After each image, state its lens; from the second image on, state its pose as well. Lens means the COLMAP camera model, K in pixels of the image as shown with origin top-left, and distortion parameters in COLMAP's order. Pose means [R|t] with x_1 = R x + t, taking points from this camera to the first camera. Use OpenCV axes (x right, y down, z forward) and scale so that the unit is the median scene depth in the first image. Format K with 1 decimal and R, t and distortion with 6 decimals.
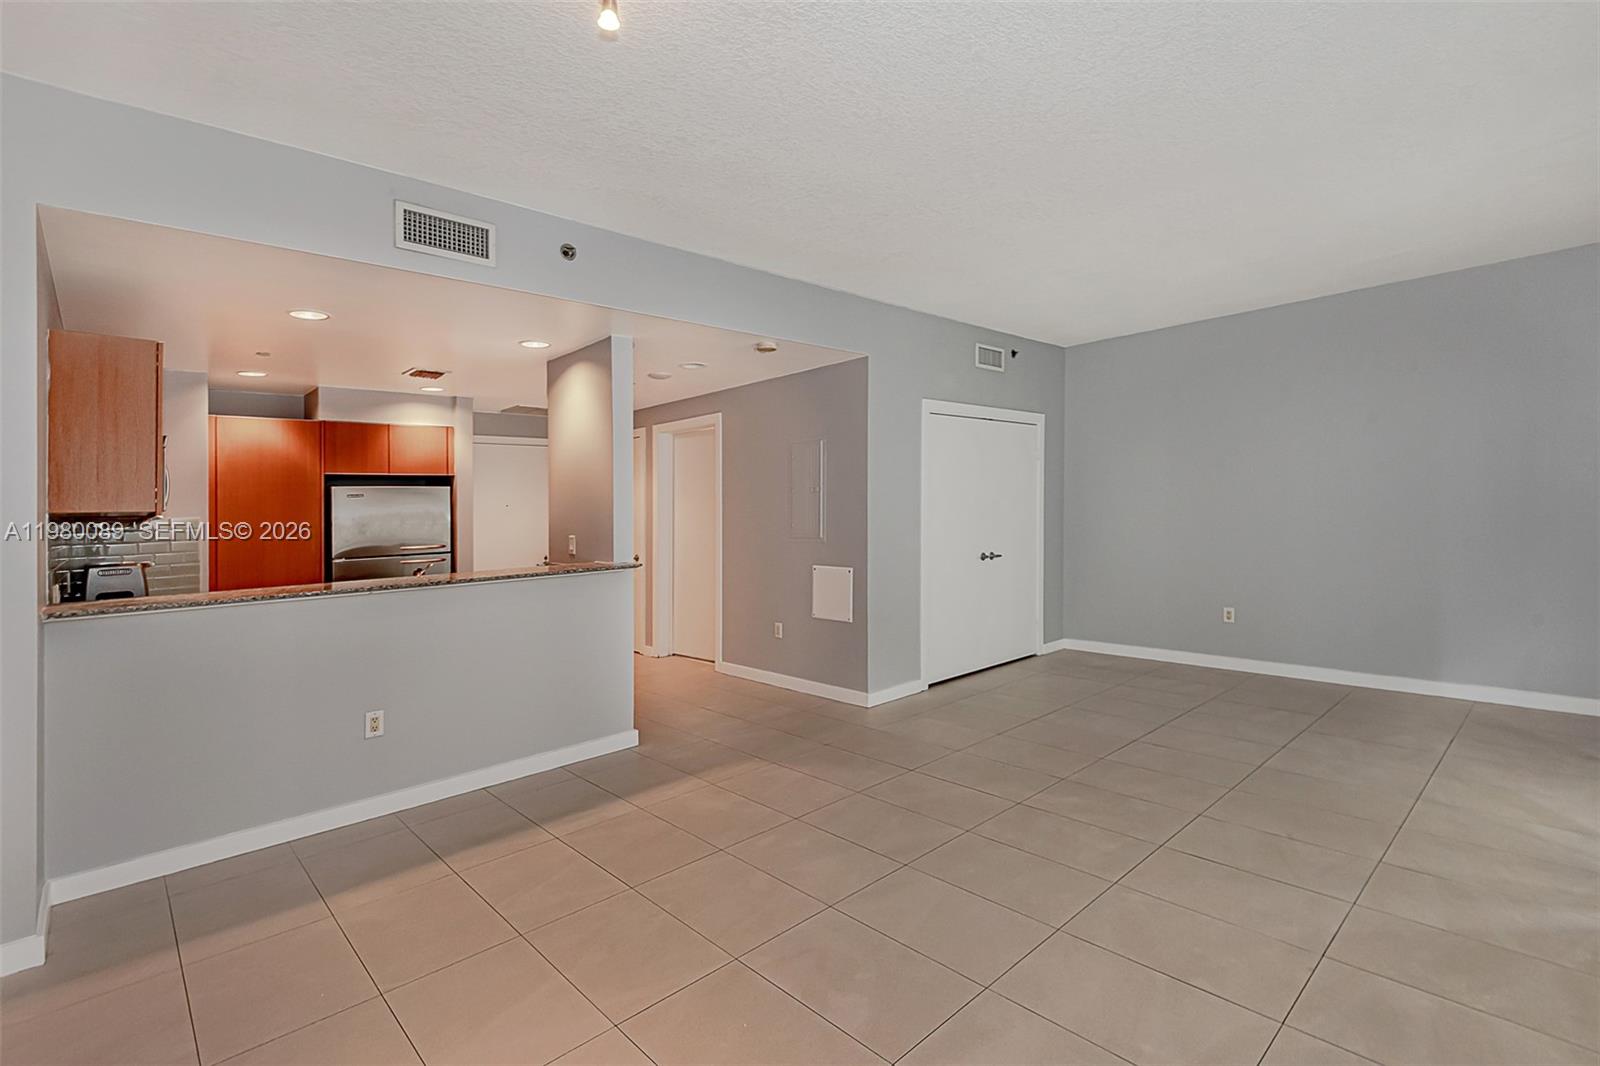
lens RADIAL K [[730.3, 0, 783.8], [0, 730.3, 520.2], [0, 0, 1]] dist [0.034094, -0.014920]
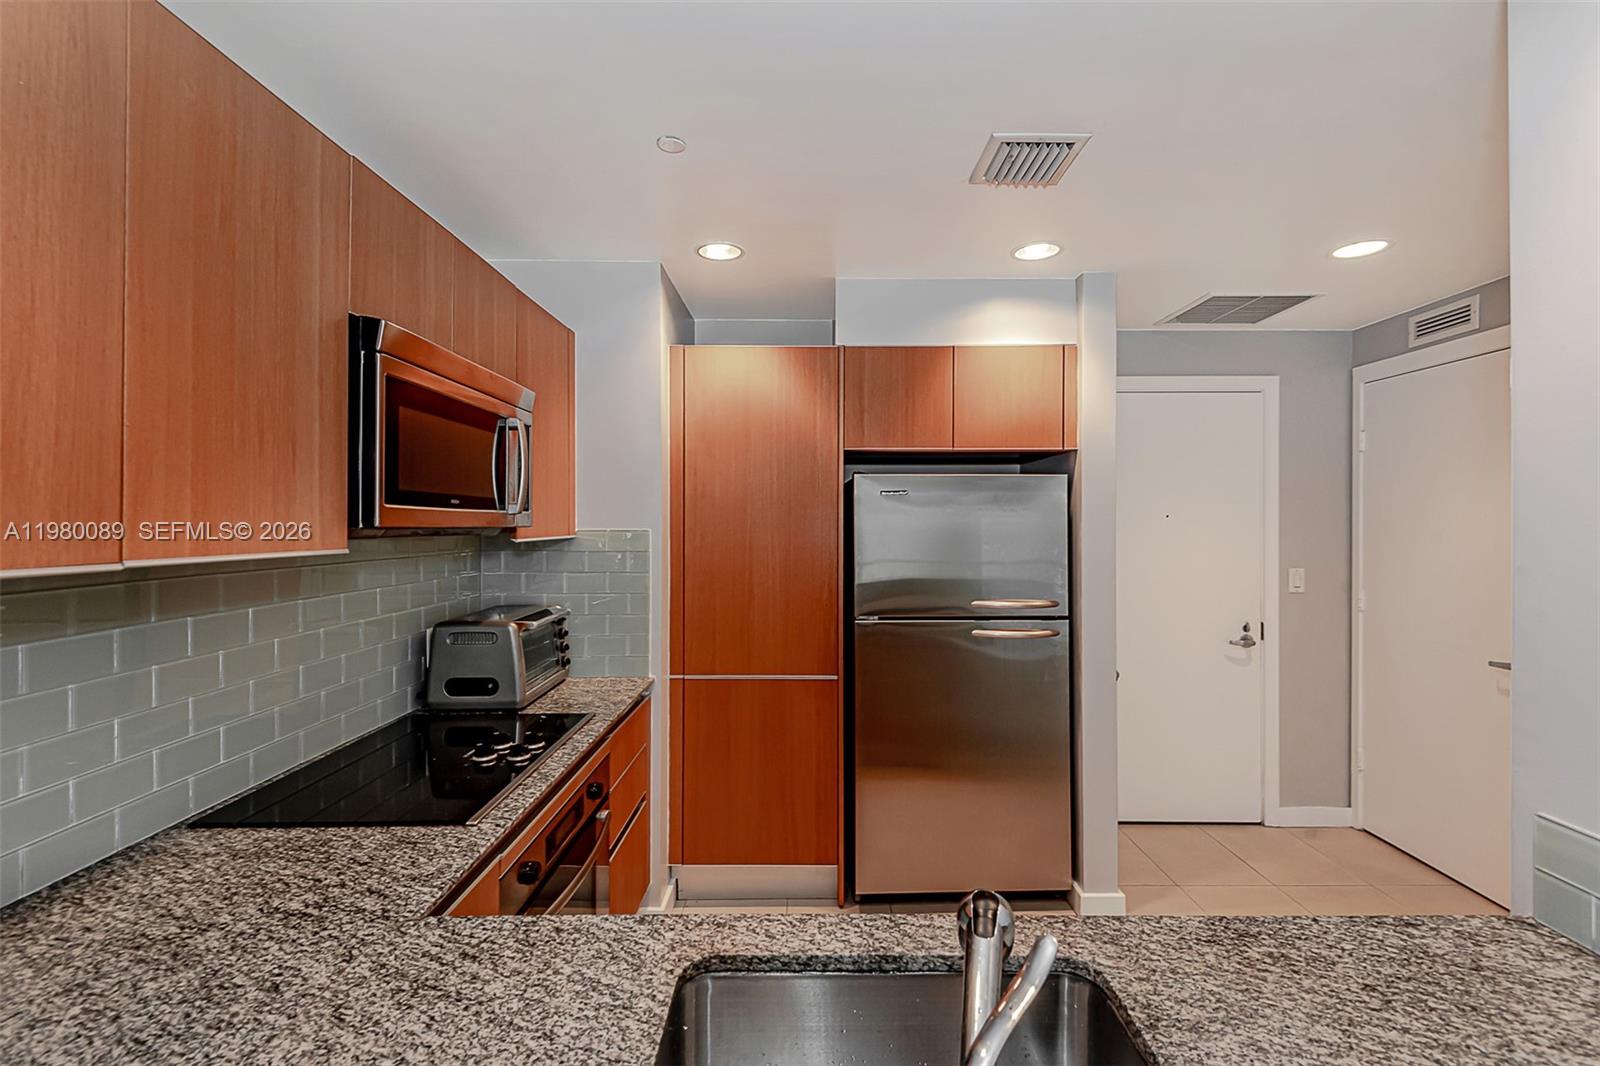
lens RADIAL K [[730.3, 0, 802.5], [0, 730.3, 526.1], [0, 0, 1]] dist [0.034094, -0.014920]
pose [[0.755059, 0.040428, -0.654410, -0.315779], [-0.033486, 0.999172, 0.023090, -0.021674], [0.654802, 0.004479, 0.755788, 0.615431]]
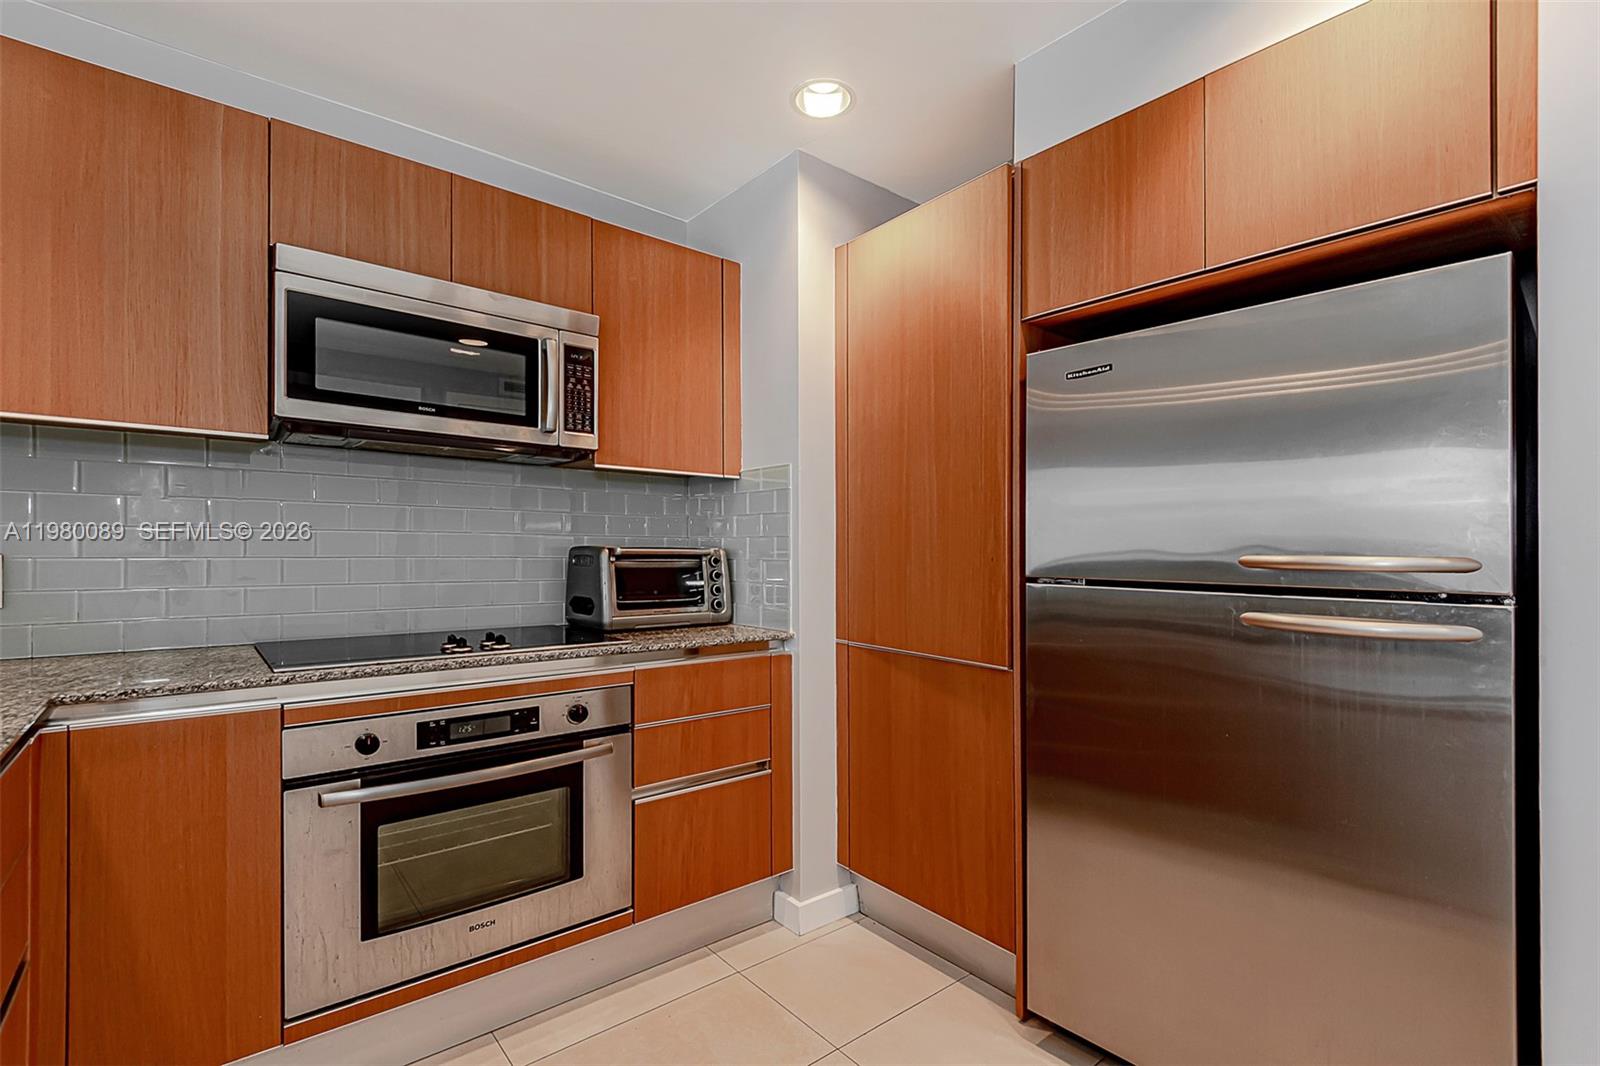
lens RADIAL K [[730.3, 0, 814.0], [0, 730.3, 556.9], [0, 0, 1]] dist [0.034094, -0.014920]
pose [[-0.033240, 0.037784, -0.998733, -0.288556], [-0.014287, 0.999165, 0.038276, 0.033115], [0.999345, 0.015541, -0.032672, 0.945140]]
